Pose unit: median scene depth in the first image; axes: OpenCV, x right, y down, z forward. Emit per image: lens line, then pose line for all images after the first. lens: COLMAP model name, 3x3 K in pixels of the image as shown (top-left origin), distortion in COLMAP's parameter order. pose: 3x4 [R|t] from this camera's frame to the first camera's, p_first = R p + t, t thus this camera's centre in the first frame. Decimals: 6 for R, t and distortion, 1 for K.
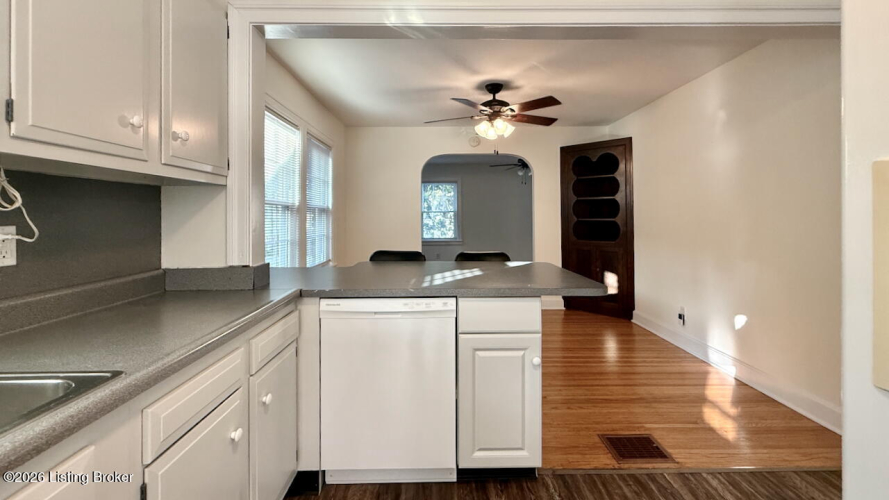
lens RADIAL K [[353.5, 0, 442.4], [0, 353.5, 250.5], [0, 0, 1]] dist [0.000659, 0.000055]
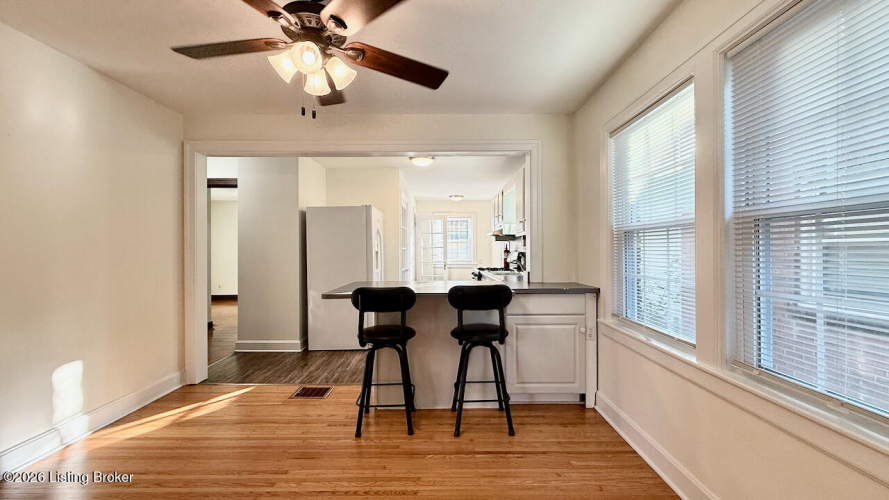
lens RADIAL K [[353.5, 0, 442.4], [0, 353.5, 250.5], [0, 0, 1]] dist [0.000659, 0.000055]
pose [[-0.999932, 0.006341, 0.009754, -0.058973], [0.007235, 0.995496, 0.094524, -0.231642], [-0.009111, 0.094588, -0.995475, 2.617695]]
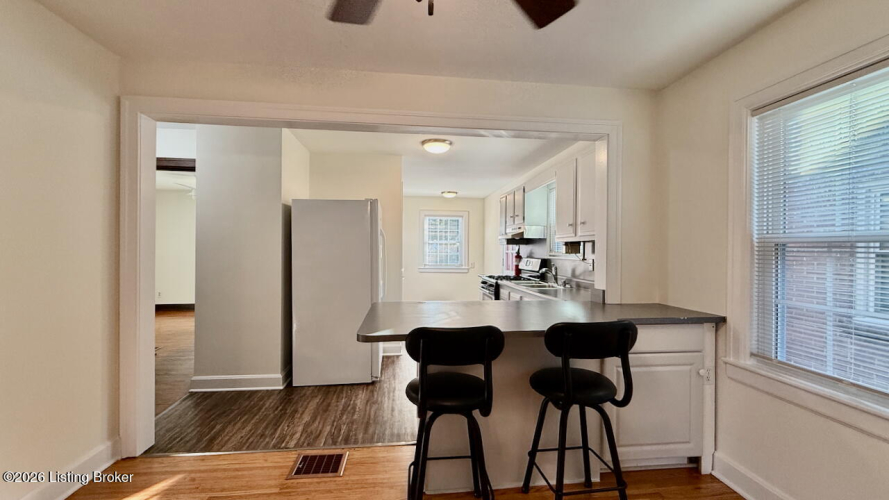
lens RADIAL K [[360.7, 0, 442.5], [0, 360.7, 250.8], [0, 0, 1]] dist [-0.000310, 0.000062]
pose [[-0.994575, -0.003967, -0.103948, 0.292223], [-0.014258, 0.995040, 0.098444, -0.236705], [0.103042, 0.099392, -0.989699, 2.181747]]
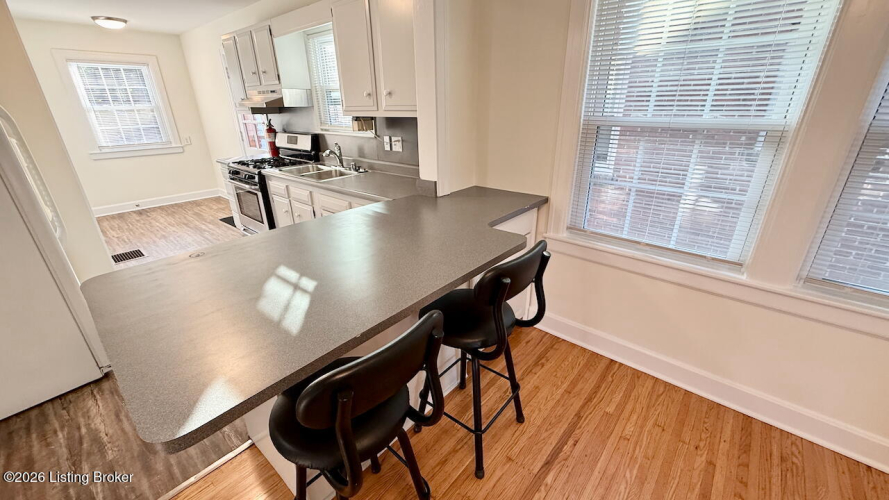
lens RADIAL K [[353.5, 0, 442.4], [0, 353.5, 250.5], [0, 0, 1]] dist [0.000659, 0.000055]
pose [[-0.666388, 0.301347, -0.681995, 0.391463], [-0.053305, 0.893091, 0.446707, -0.282777], [0.743698, 0.334034, -0.579081, 1.671016]]
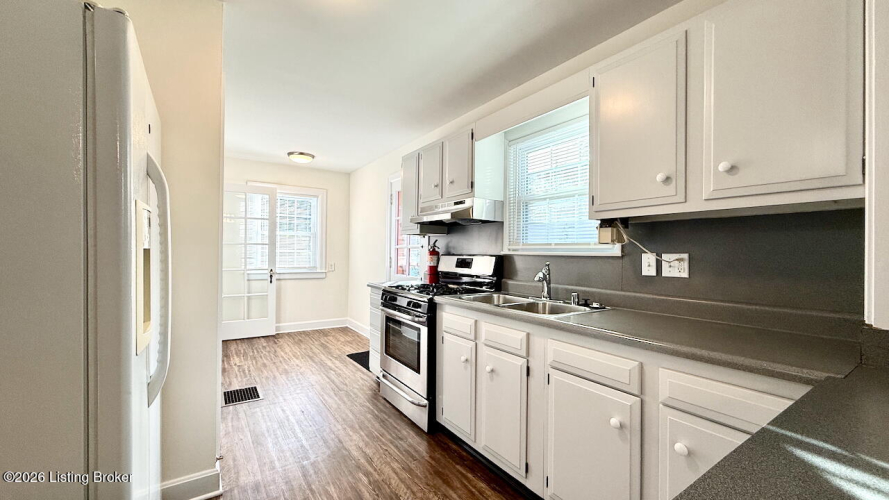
lens RADIAL K [[353.5, 0, 442.4], [0, 353.5, 250.5], [0, 0, 1]] dist [0.000659, 0.000055]
pose [[-0.836157, -0.008049, -0.548430, 0.339781], [-0.060387, 0.995165, 0.077464, -0.067137], [0.545155, 0.097890, -0.832600, 0.893202]]
